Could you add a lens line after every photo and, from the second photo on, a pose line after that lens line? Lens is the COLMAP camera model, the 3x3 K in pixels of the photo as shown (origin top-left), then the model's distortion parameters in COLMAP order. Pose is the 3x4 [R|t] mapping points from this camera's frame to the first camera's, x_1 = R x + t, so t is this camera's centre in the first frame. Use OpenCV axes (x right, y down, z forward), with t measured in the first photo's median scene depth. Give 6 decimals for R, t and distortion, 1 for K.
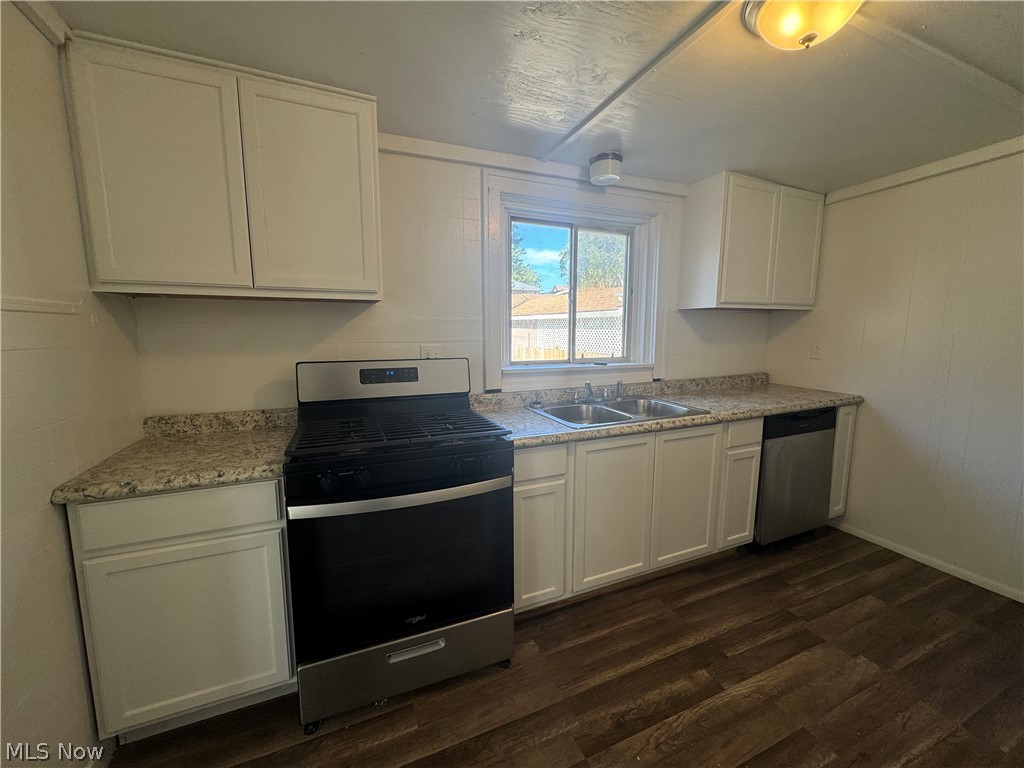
lens RADIAL K [[408.6, 0, 509.9], [0, 408.6, 383.3], [0, 0, 1]] dist [-0.000581, -0.000211]
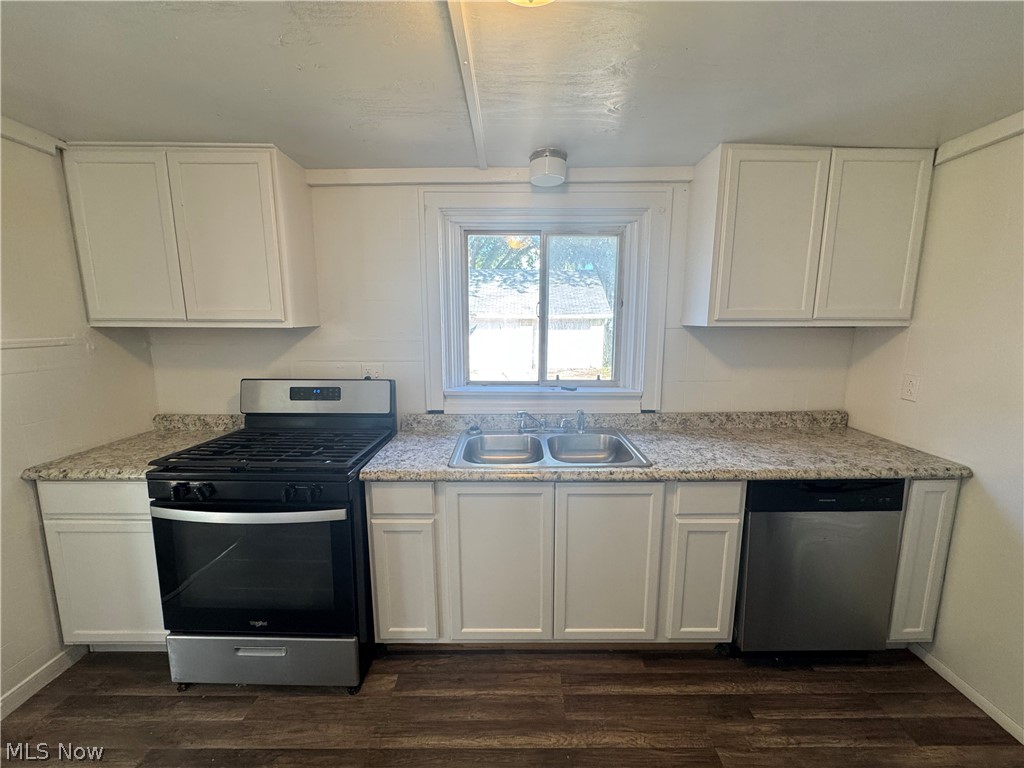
lens RADIAL K [[408.6, 0, 508.5], [0, 408.6, 383.2], [0, 0, 1]] dist [-0.000581, -0.000211]
pose [[0.918757, 0.061921, -0.389937, 0.555374], [-0.053449, 0.998040, 0.032554, -0.101277], [0.391189, -0.009067, 0.920266, 0.180689]]
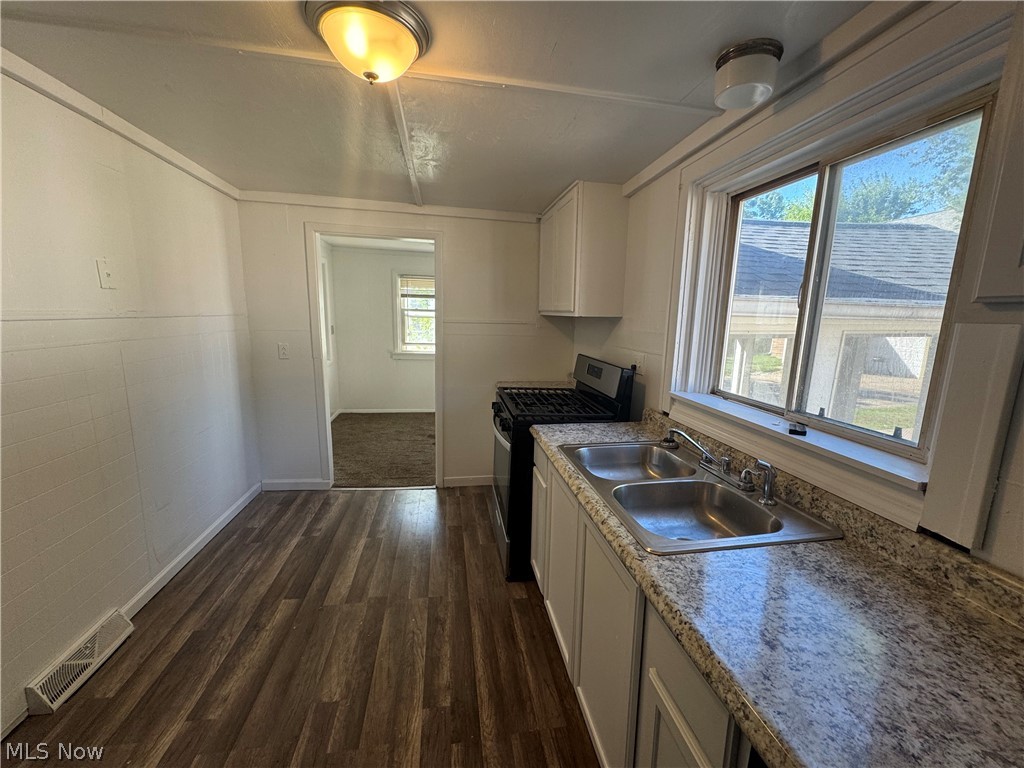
lens RADIAL K [[408.6, 0, 514.5], [0, 408.6, 382.2], [0, 0, 1]] dist [-0.000581, -0.000211]
pose [[-0.233261, 0.157809, -0.959524, 0.976856], [-0.147457, 0.969593, 0.195311, -0.190847], [0.961169, 0.187047, -0.202898, 0.945699]]
